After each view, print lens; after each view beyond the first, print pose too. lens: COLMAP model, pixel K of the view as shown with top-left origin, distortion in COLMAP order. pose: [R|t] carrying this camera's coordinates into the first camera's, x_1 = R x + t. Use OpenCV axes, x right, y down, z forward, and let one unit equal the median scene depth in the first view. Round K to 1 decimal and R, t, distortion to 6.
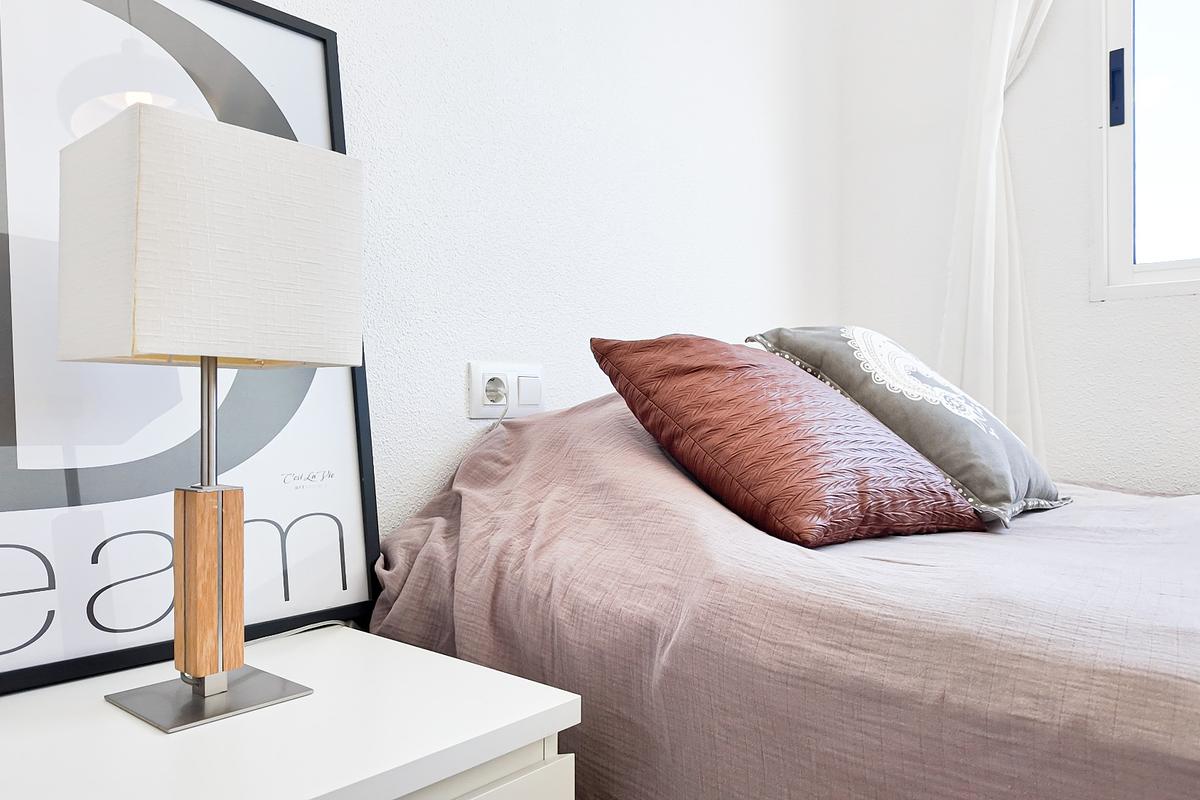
lens RADIAL K [[827.5, 0, 601.8], [0, 827.5, 398.6], [0, 0, 1]] dist [0.195972, -0.292176]
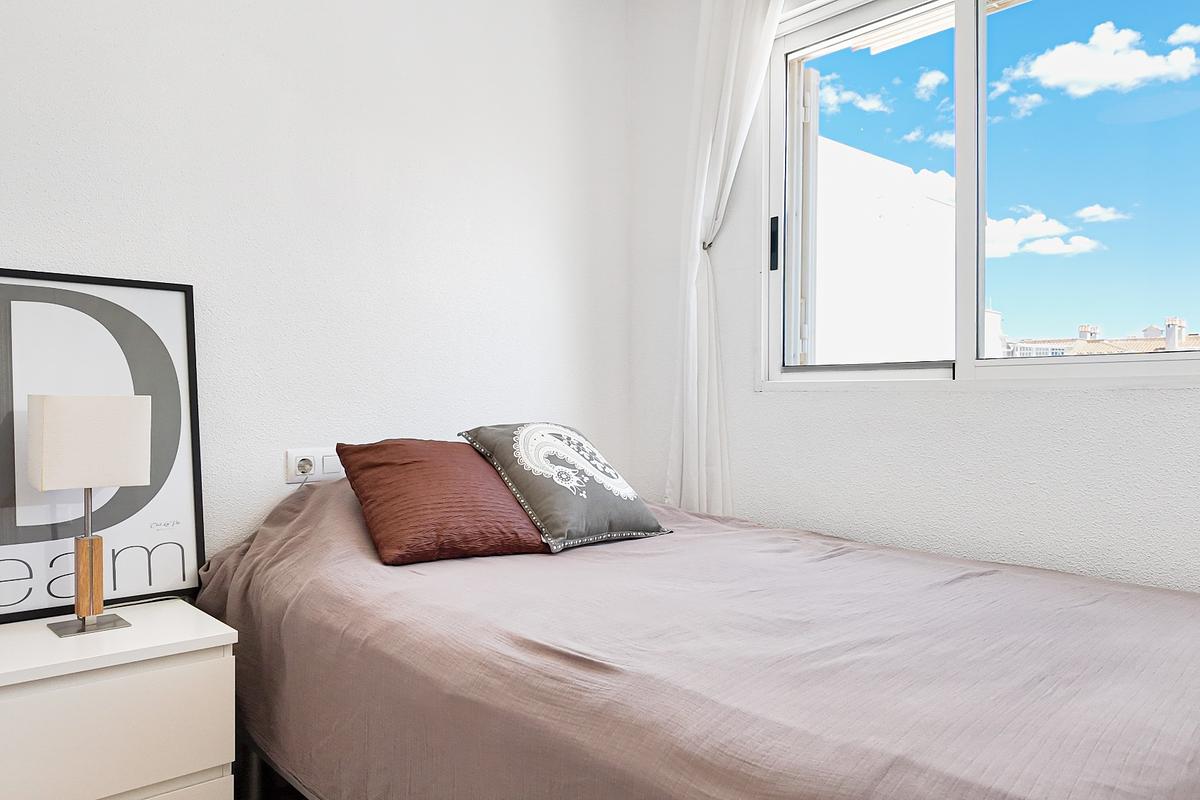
lens RADIAL K [[831.0, 0, 600.0], [0, 831.0, 406.4], [0, 0, 1]] dist [0.118525, -0.132834]
pose [[0.993858, 0.002810, -0.110624, 0.864498], [-0.000389, 0.999760, 0.021899, -0.221441], [0.110659, -0.021721, 0.993621, -0.841281]]
